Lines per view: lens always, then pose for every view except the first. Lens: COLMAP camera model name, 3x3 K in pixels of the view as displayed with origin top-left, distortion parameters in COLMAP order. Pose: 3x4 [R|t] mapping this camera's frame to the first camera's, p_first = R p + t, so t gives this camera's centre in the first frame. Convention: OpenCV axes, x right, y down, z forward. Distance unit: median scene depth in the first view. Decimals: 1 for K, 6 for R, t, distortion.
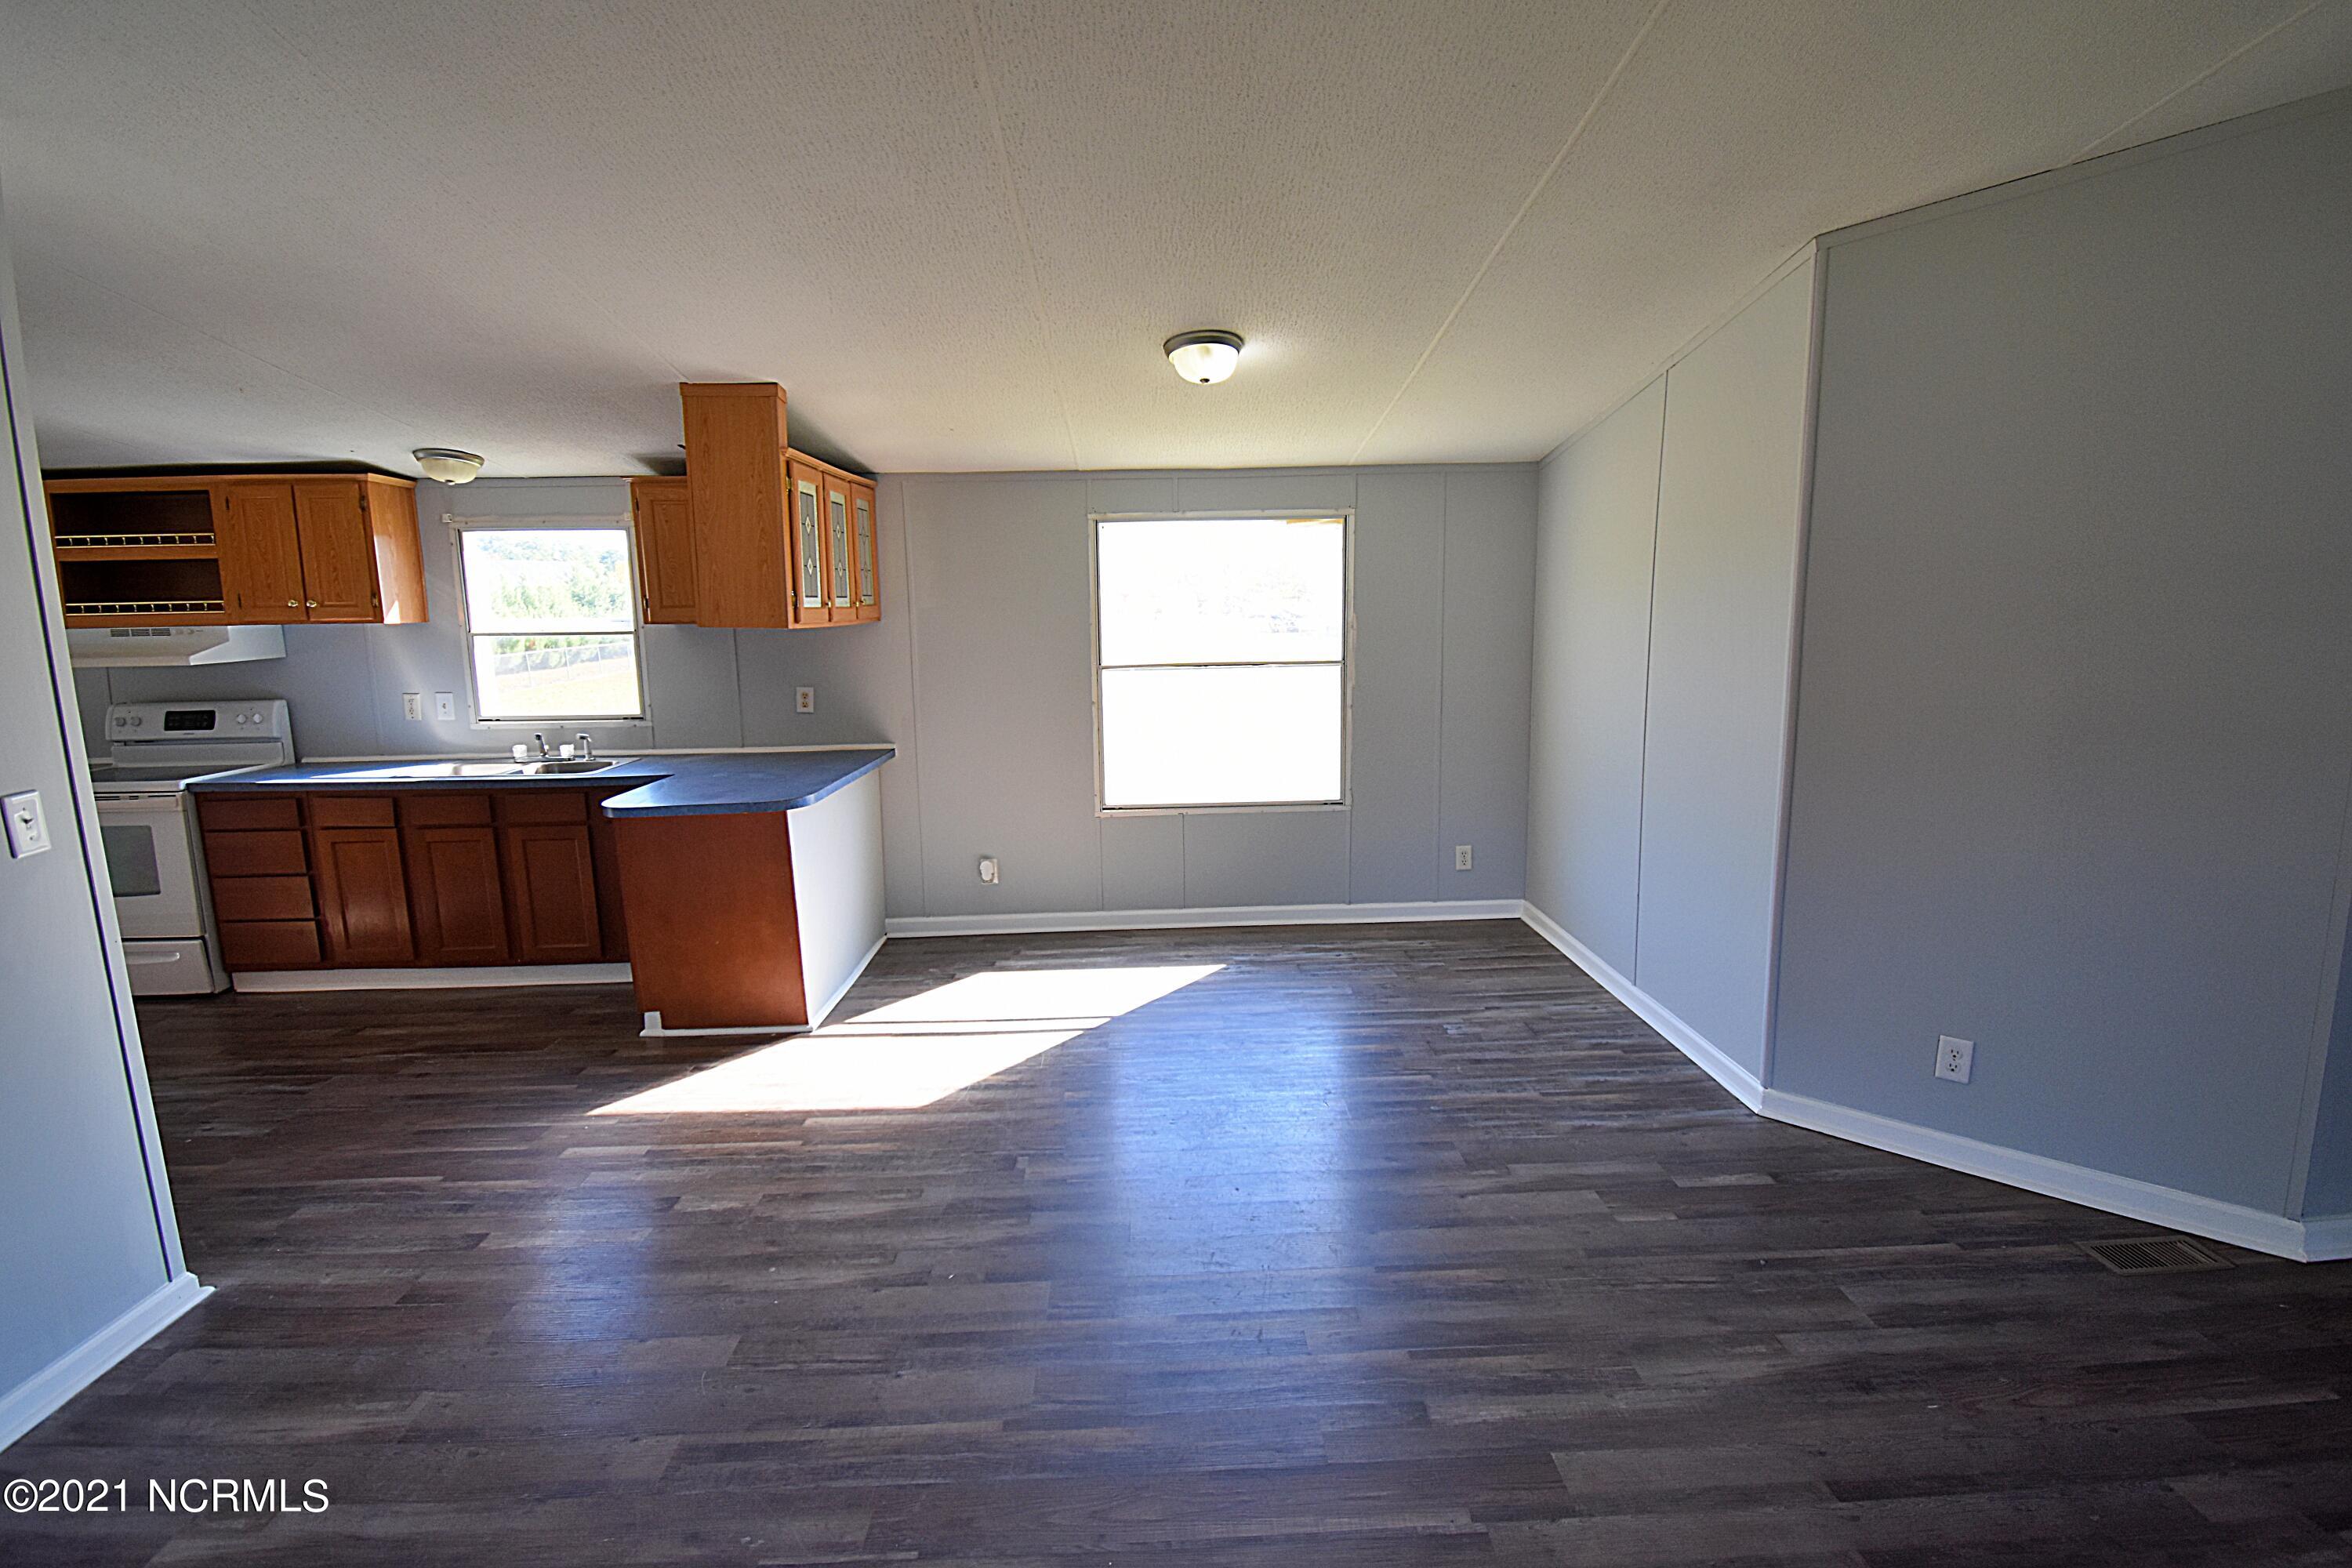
lens RADIAL K [[1092.6, 0, 1192.0], [0, 1092.6, 770.0], [0, 0, 1]] dist [-0.000256, -0.001001]
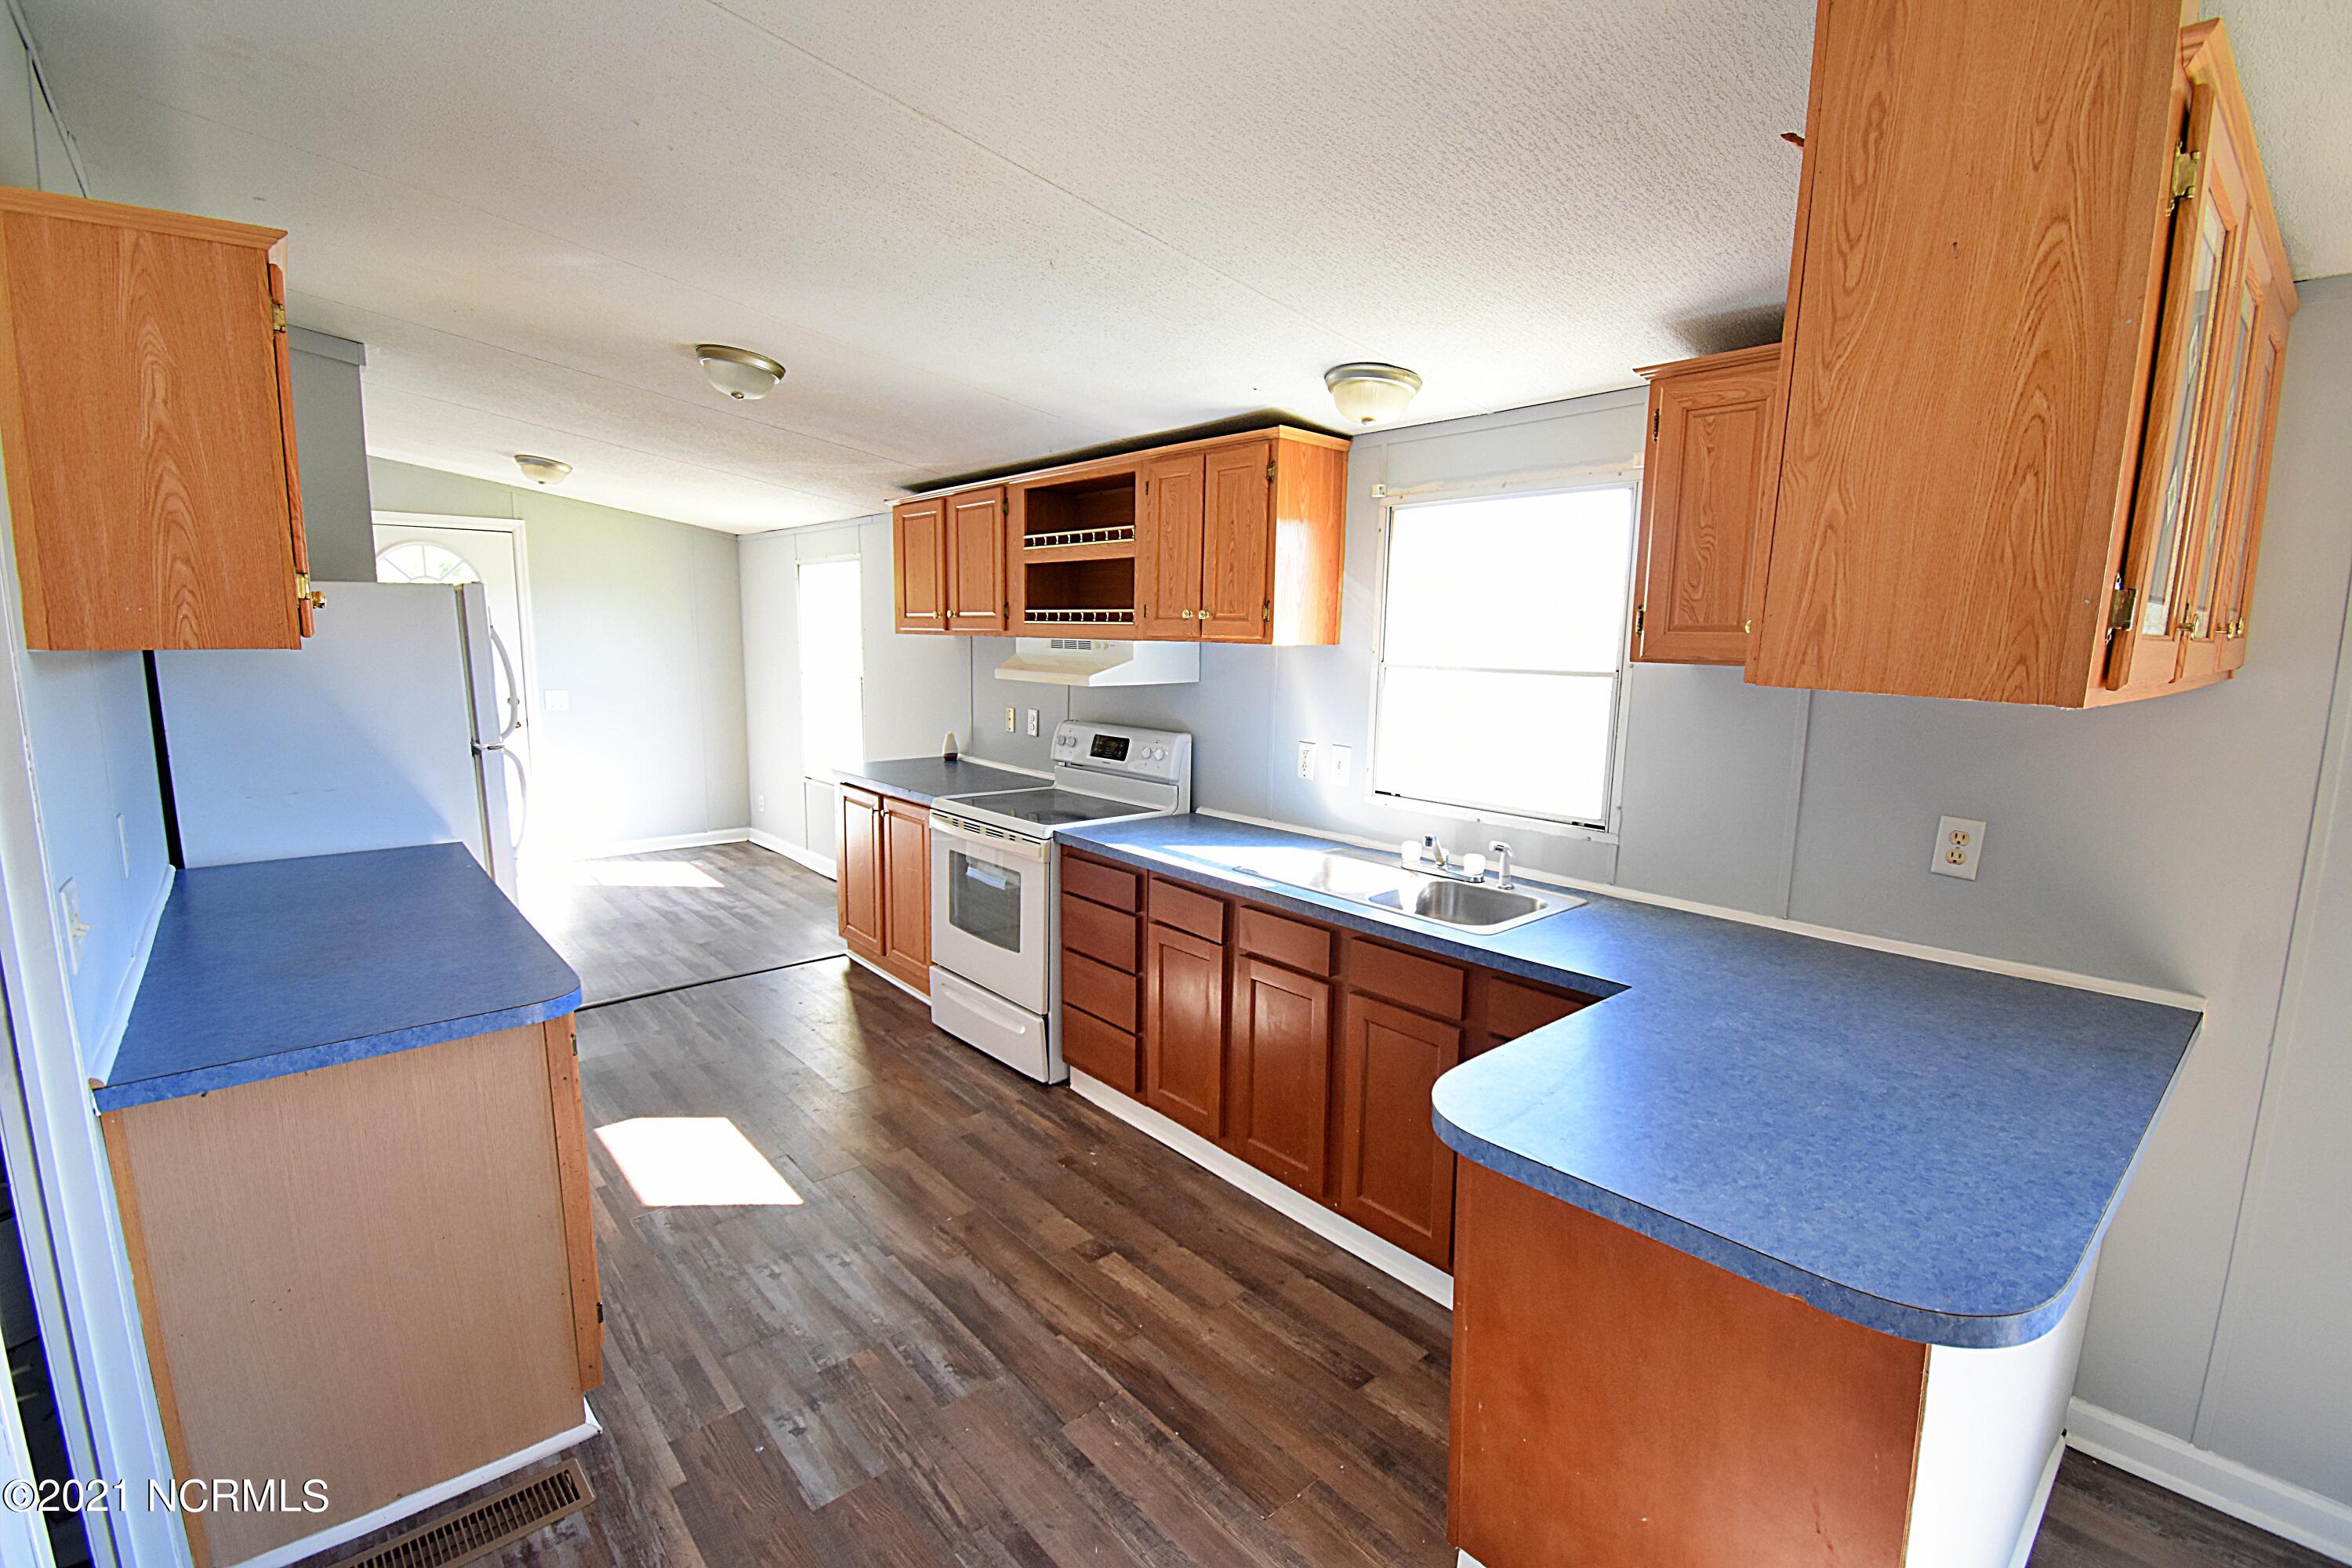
lens RADIAL K [[1027.2, 0, 1176.0], [0, 1027.2, 784.0], [0, 0, 1]] dist [0.001932, -0.000097]
pose [[0.614647, 0.138601, -0.776530, -0.255618], [-0.143429, 0.987669, 0.062758, -0.078394], [0.775653, 0.072803, 0.626947, 0.548981]]
